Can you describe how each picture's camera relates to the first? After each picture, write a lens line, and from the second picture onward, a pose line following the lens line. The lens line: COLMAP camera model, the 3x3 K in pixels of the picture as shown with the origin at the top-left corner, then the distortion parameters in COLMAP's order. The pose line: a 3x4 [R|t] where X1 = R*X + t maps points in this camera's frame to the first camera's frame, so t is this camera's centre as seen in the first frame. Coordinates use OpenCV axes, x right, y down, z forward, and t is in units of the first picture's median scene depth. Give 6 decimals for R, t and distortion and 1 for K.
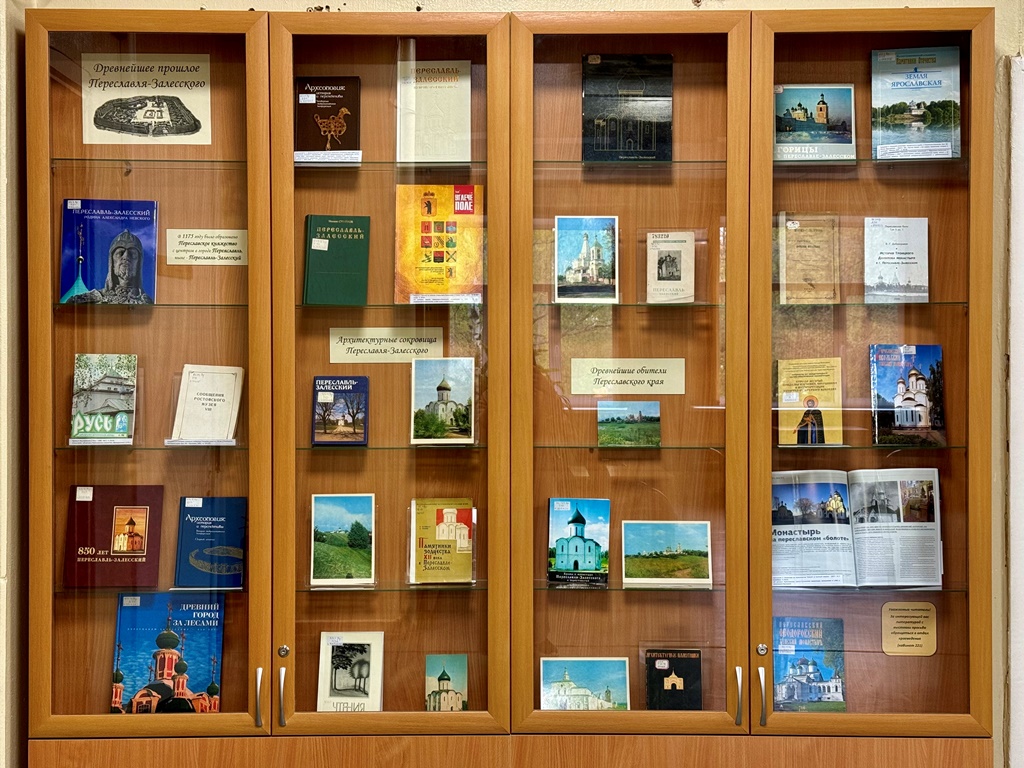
lens RADIAL K [[1427.0, 0, 514.0], [0, 1427.0, 392.8], [0, 0, 1]] dist [0.331070, 0.000000]
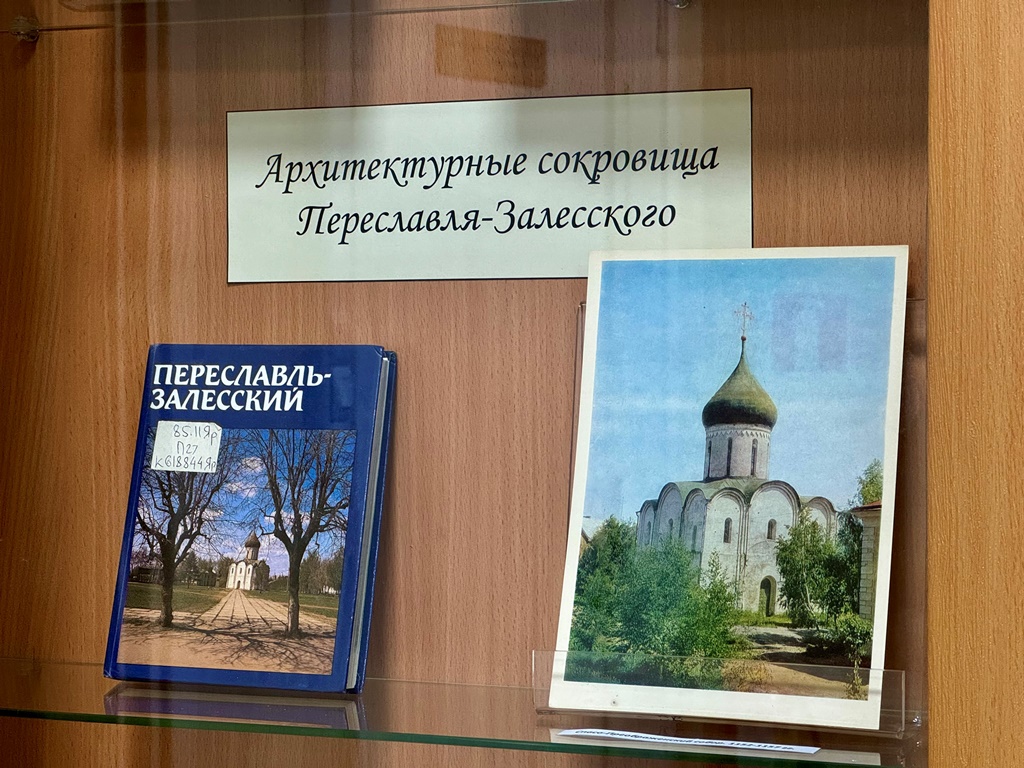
lens RADIAL K [[2278.5, 0, 511.6], [0, 2278.5, 382.5], [0, 0, 1]] dist [0.045060, 0.000000]
pose [[0.919498, 0.009825, -0.392973, 0.040320], [-0.006732, 0.999935, 0.009247, -0.009589], [0.393038, -0.005857, 0.919504, 0.718370]]
